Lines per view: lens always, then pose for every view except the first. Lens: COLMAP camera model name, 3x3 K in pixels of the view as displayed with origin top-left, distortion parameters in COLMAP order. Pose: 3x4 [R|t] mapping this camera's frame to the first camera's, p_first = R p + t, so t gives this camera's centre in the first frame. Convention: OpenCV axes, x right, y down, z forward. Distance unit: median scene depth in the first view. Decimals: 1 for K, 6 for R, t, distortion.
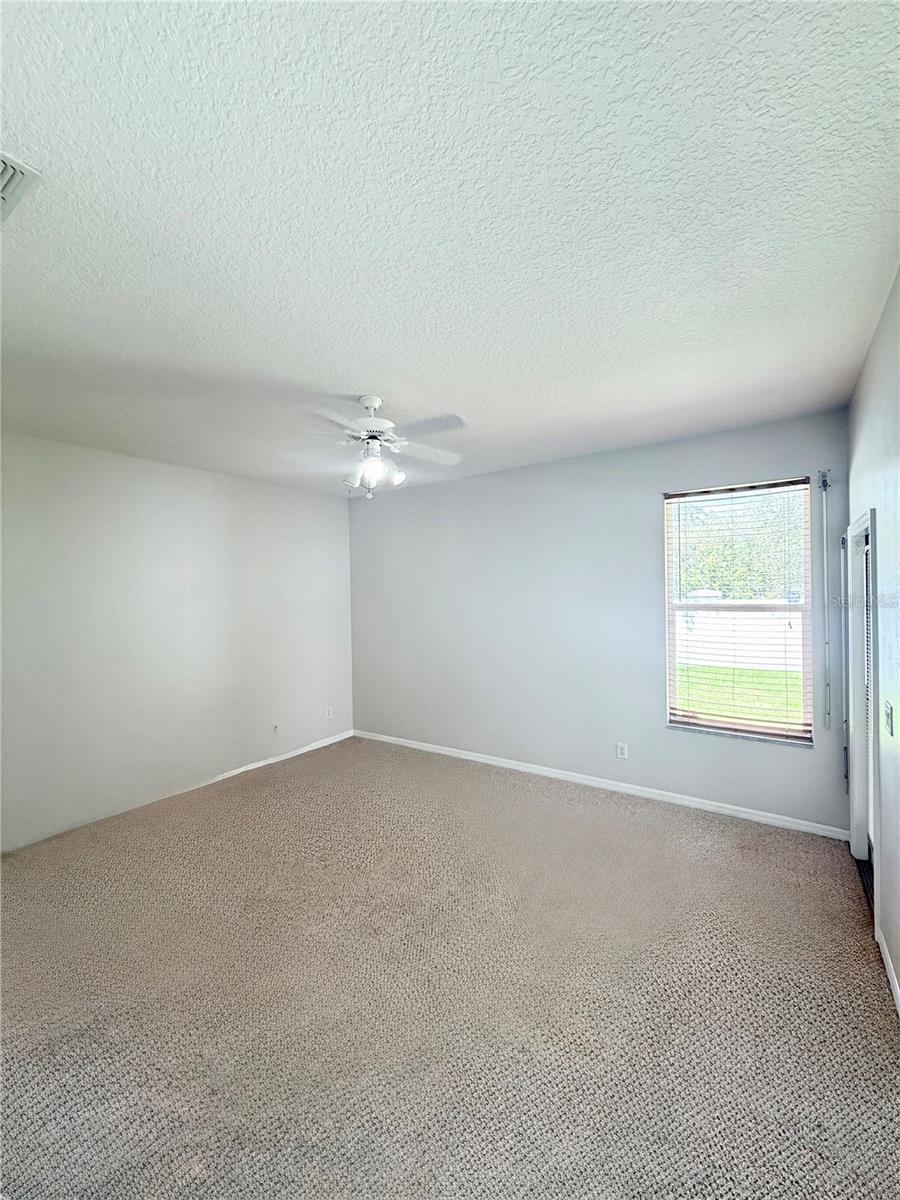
lens RADIAL K [[478.2, 0, 450.0], [0, 478.2, 600.0], [0, 0, 1]] dist [-0.001148, -0.000043]
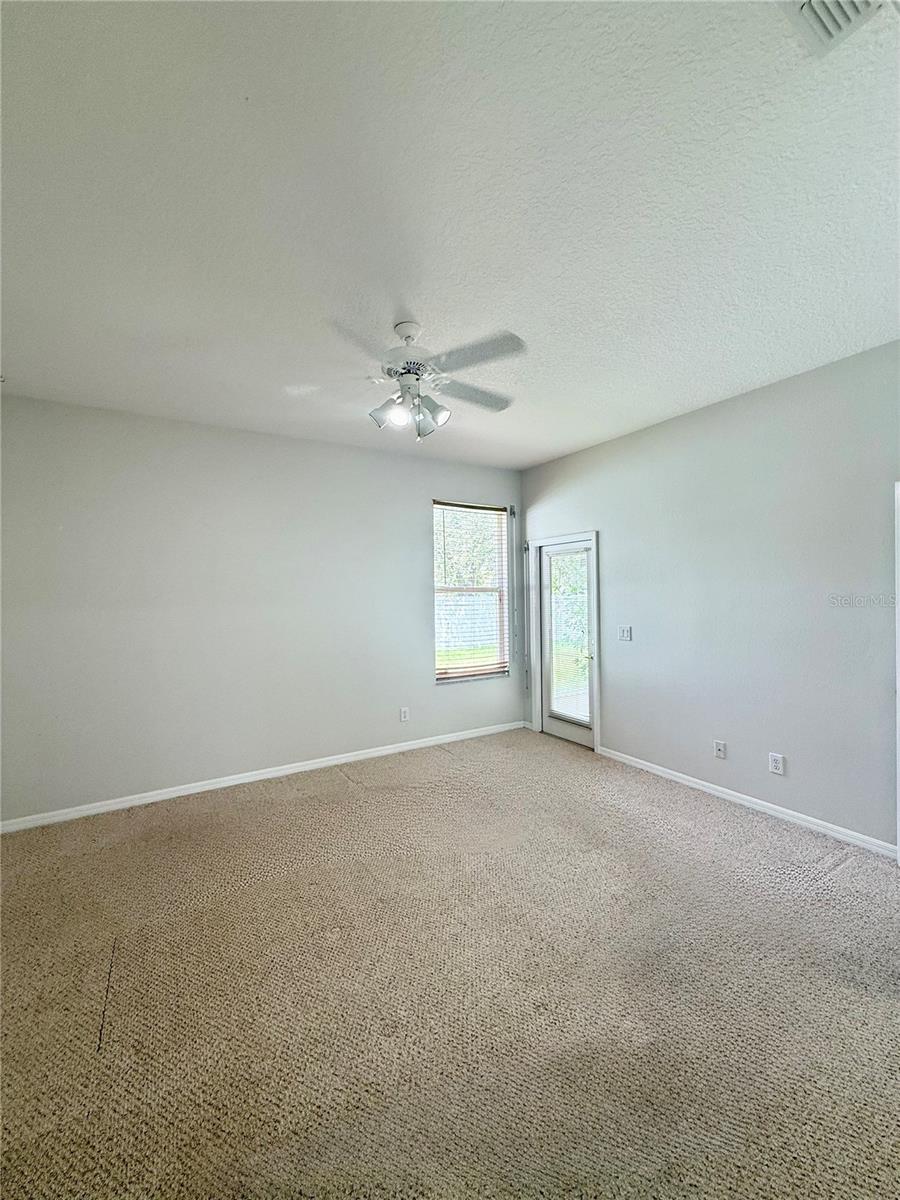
lens RADIAL K [[475.0, 0, 452.4], [0, 475.0, 591.5], [0, 0, 1]] dist [0.000886, 0.000011]
pose [[0.404038, 0.001611, 0.914741, -0.688230], [0.007849, 0.999956, -0.005228, 0.027271], [-0.914708, 0.009292, 0.404008, 0.458582]]
